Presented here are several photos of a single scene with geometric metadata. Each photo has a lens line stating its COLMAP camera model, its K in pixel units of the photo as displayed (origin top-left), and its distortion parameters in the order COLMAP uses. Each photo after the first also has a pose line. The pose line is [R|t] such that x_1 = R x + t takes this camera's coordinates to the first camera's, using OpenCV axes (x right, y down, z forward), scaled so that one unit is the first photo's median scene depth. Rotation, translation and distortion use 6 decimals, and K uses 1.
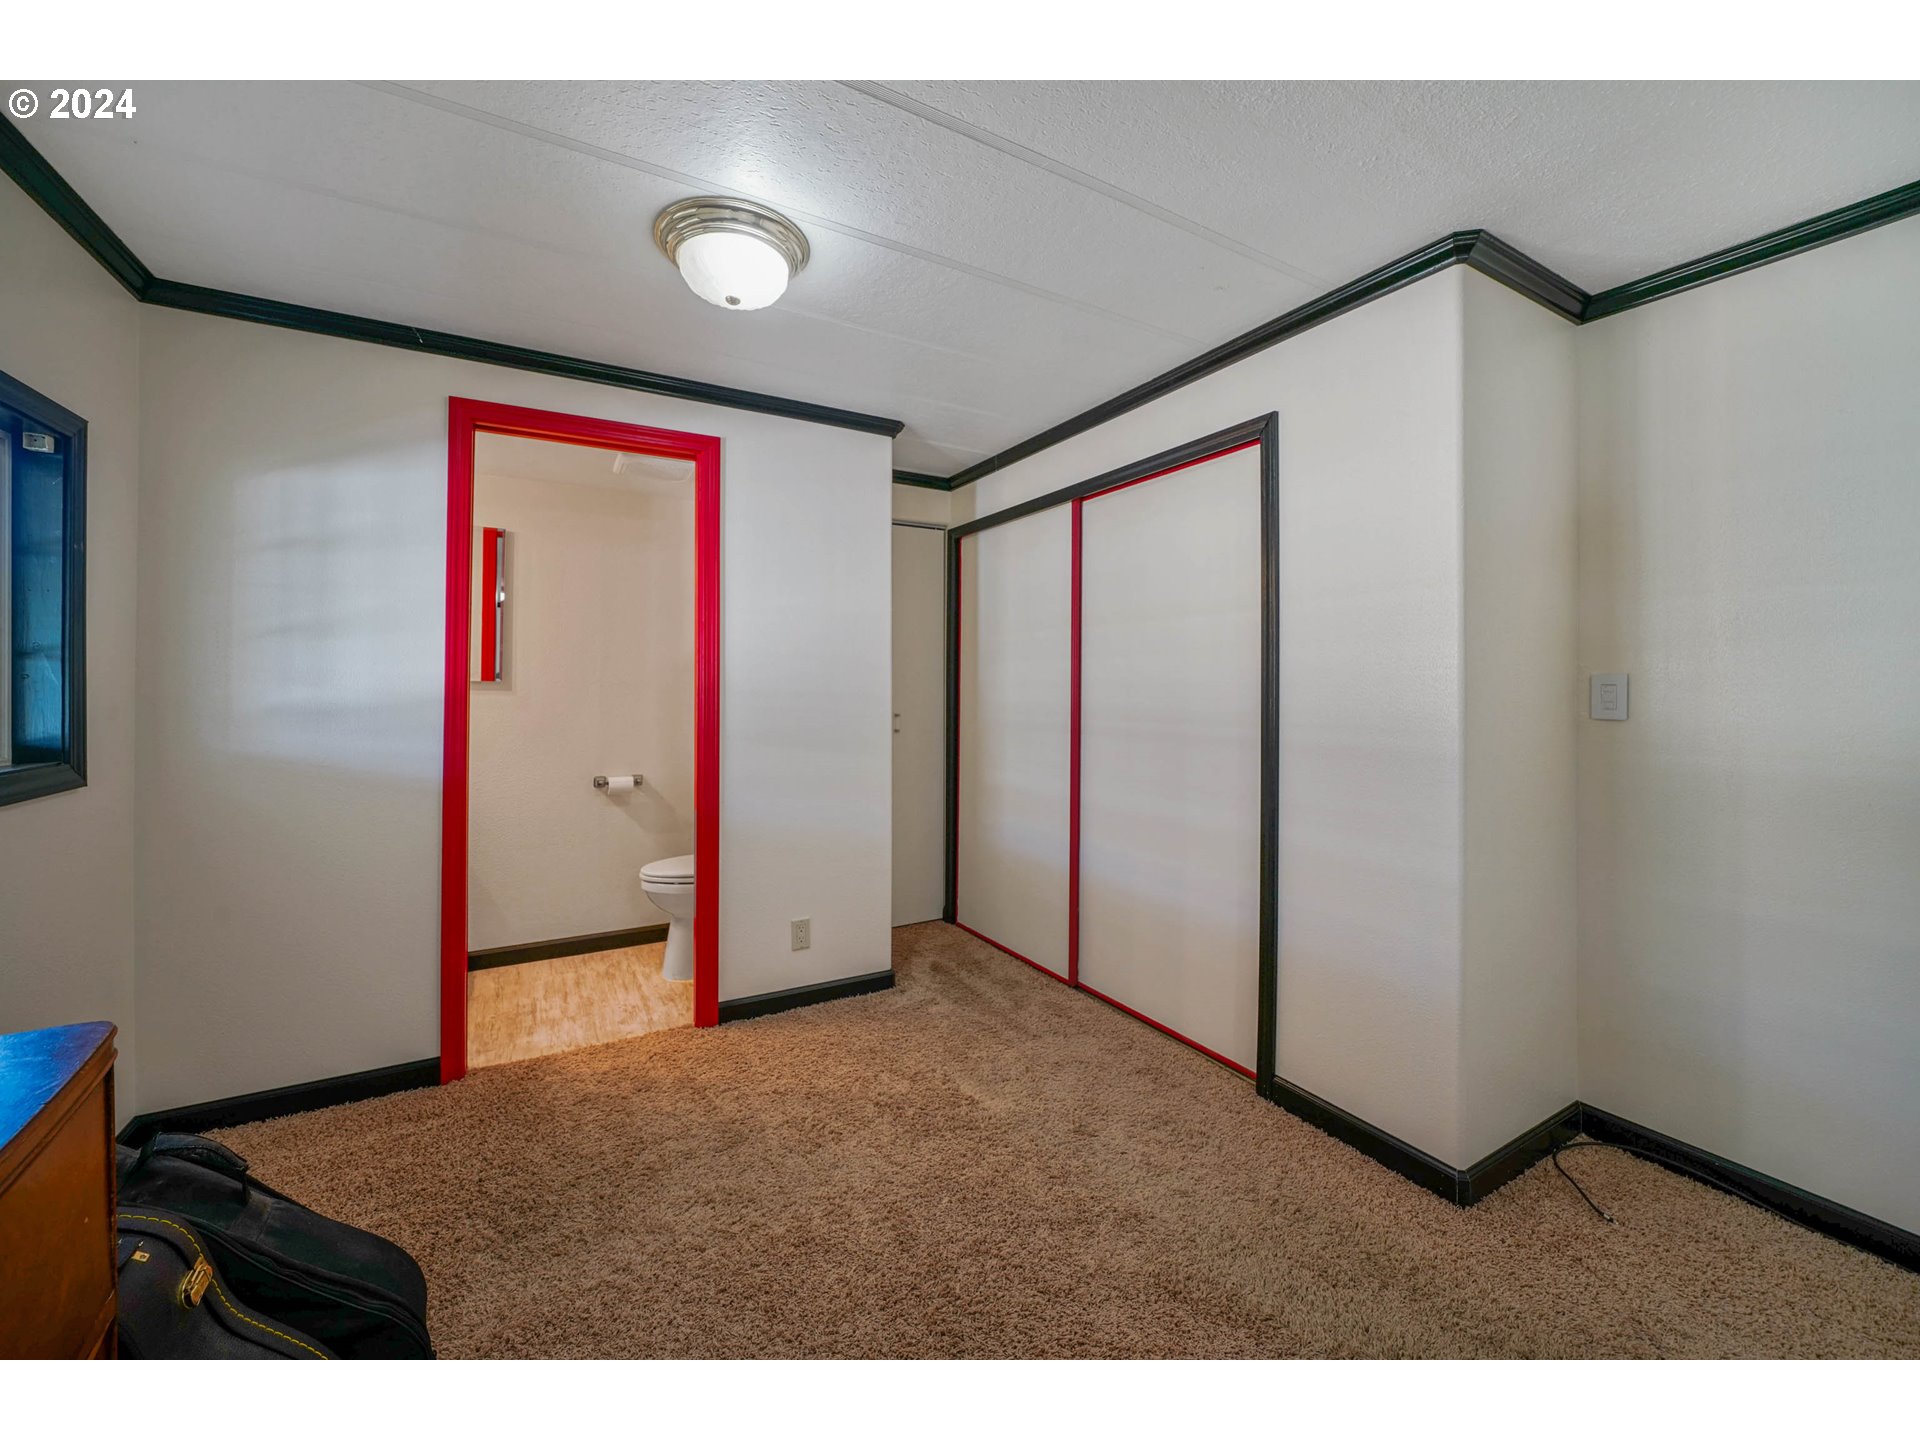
lens RADIAL K [[740.7, 0, 929.0], [0, 740.7, 672.7], [0, 0, 1]] dist [-0.000340, 0.000027]
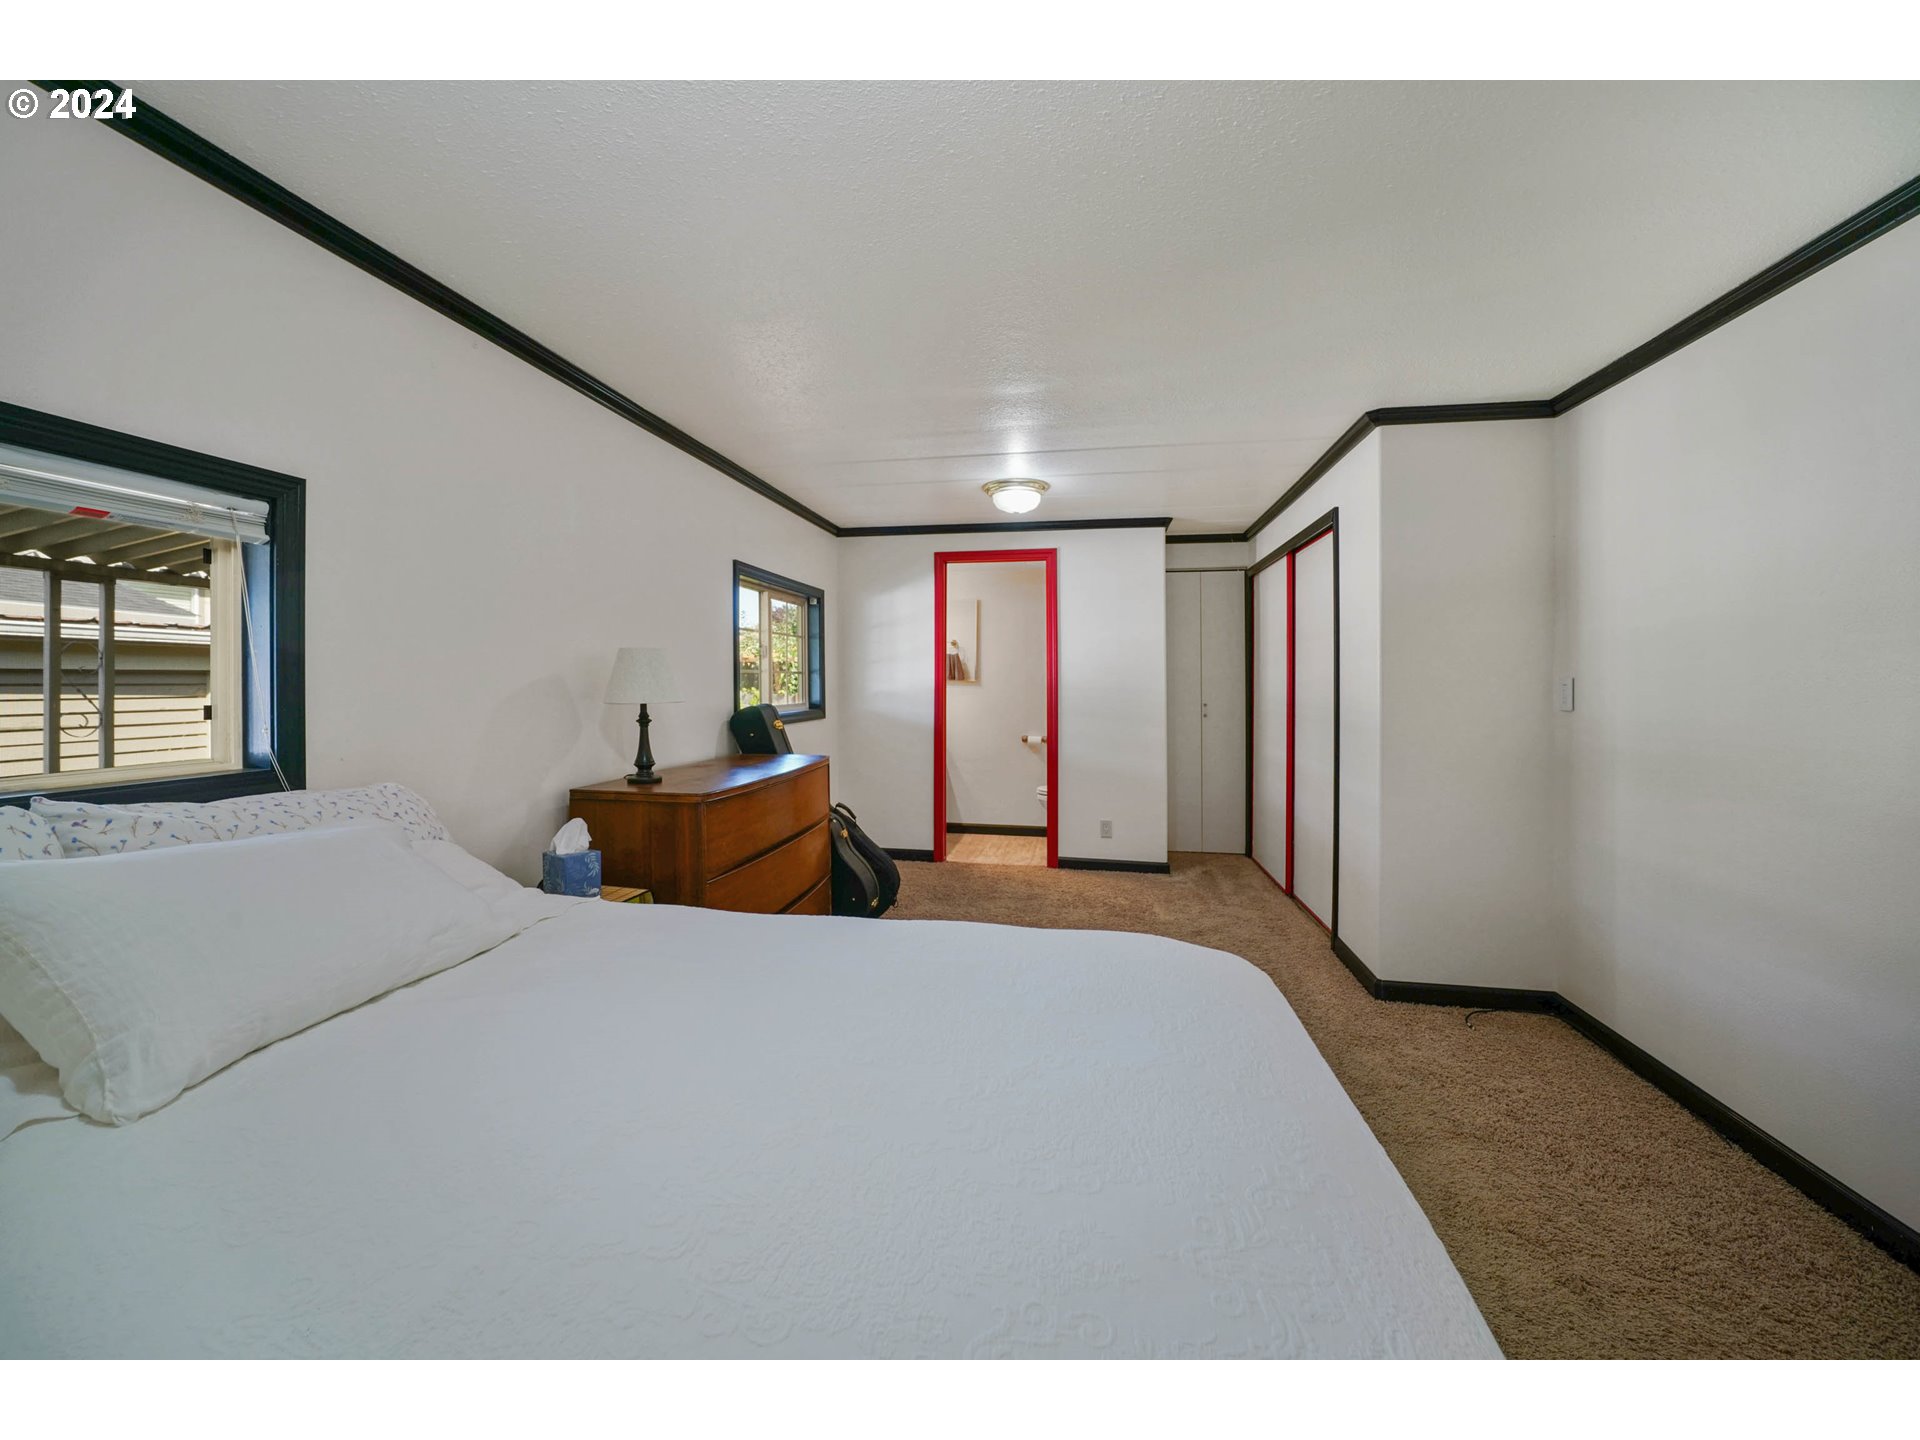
lens RADIAL K [[738.1, 0, 950.9], [0, 738.1, 675.2], [0, 0, 1]] dist [-0.012110, 0.000103]
pose [[0.770331, -0.005076, -0.637624, 0.754457], [0.009745, 0.999945, 0.003813, -0.014124], [0.637569, -0.009151, 0.770339, -0.634157]]
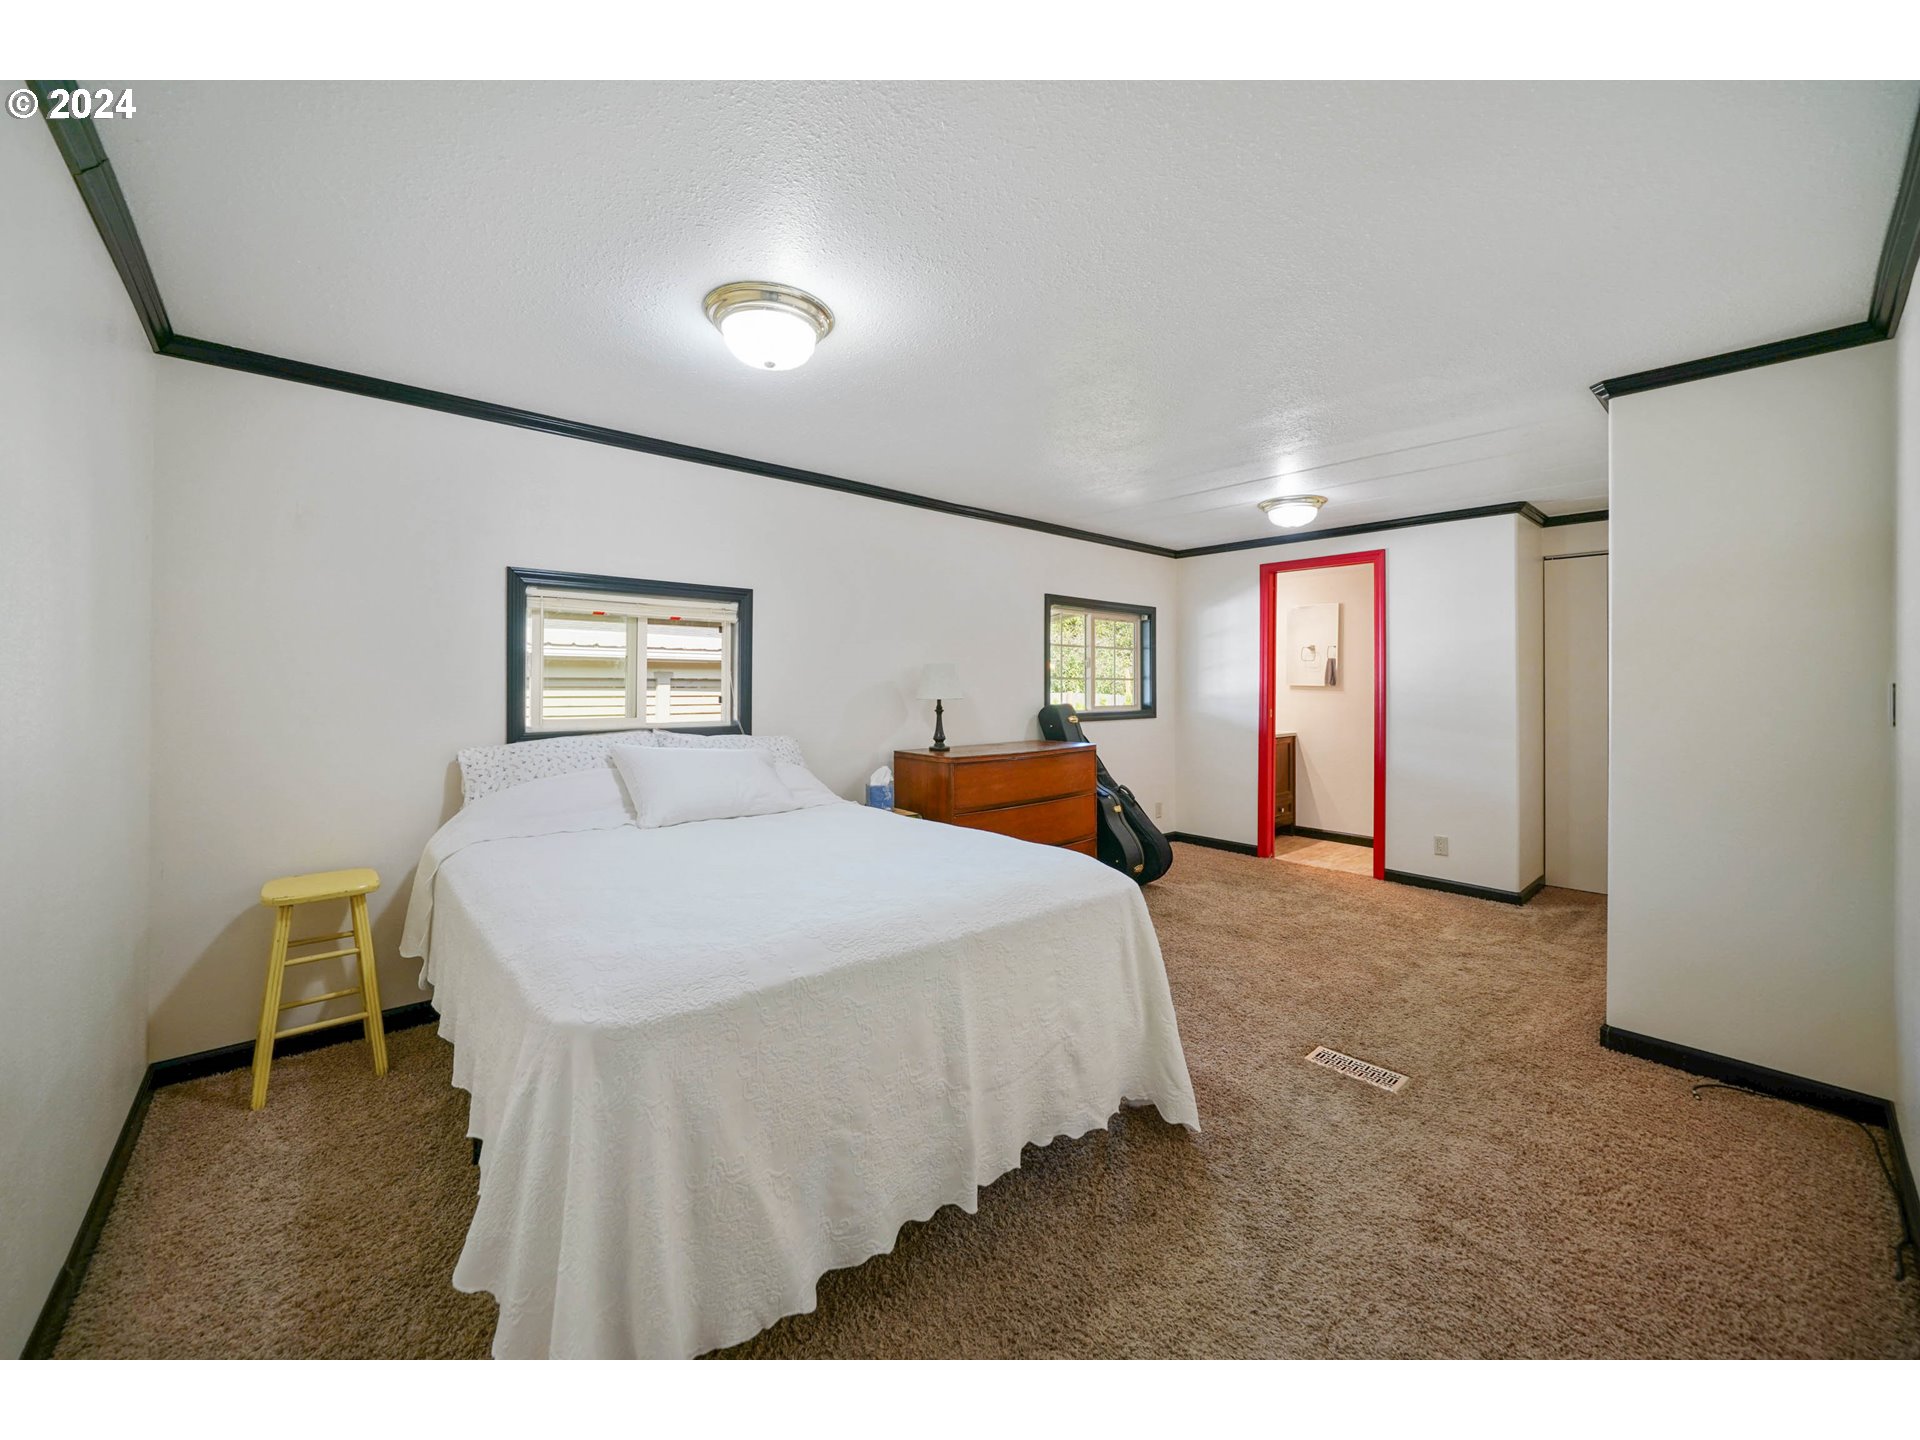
lens RADIAL K [[738.1, 0, 950.9], [0, 738.1, 675.2], [0, 0, 1]] dist [-0.012110, 0.000103]
pose [[0.202817, -0.013327, -0.979126, 1.366826], [0.012400, 0.999862, -0.011041, -0.009778], [0.979138, -0.009902, 0.202954, -0.404403]]
